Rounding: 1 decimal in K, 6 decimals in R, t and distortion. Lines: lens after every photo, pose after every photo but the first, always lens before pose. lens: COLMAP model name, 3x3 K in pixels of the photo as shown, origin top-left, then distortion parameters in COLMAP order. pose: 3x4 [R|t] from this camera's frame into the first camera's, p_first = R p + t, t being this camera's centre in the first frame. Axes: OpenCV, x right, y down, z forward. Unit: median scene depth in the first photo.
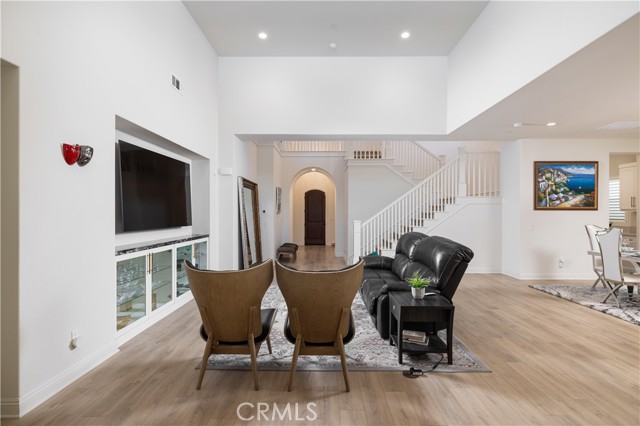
lens RADIAL K [[327.7, 0, 319.7], [0, 327.7, 211.3], [0, 0, 1]] dist [0.003296, 0.001759]
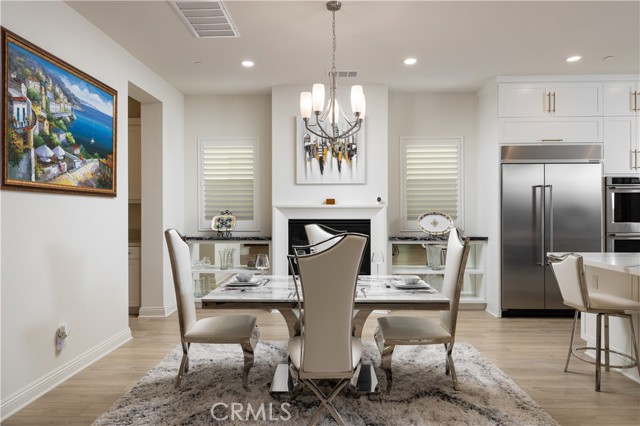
lens RADIAL K [[382.8, 0, 314.4], [0, 382.8, 212.9], [0, 0, 1]] dist [-0.006740, 0.000261]
pose [[0.028932, -0.005682, 0.999565, 0.319414], [0.000715, 0.999984, 0.005664, 0.015849], [-0.999581, 0.000550, 0.028936, 0.706557]]
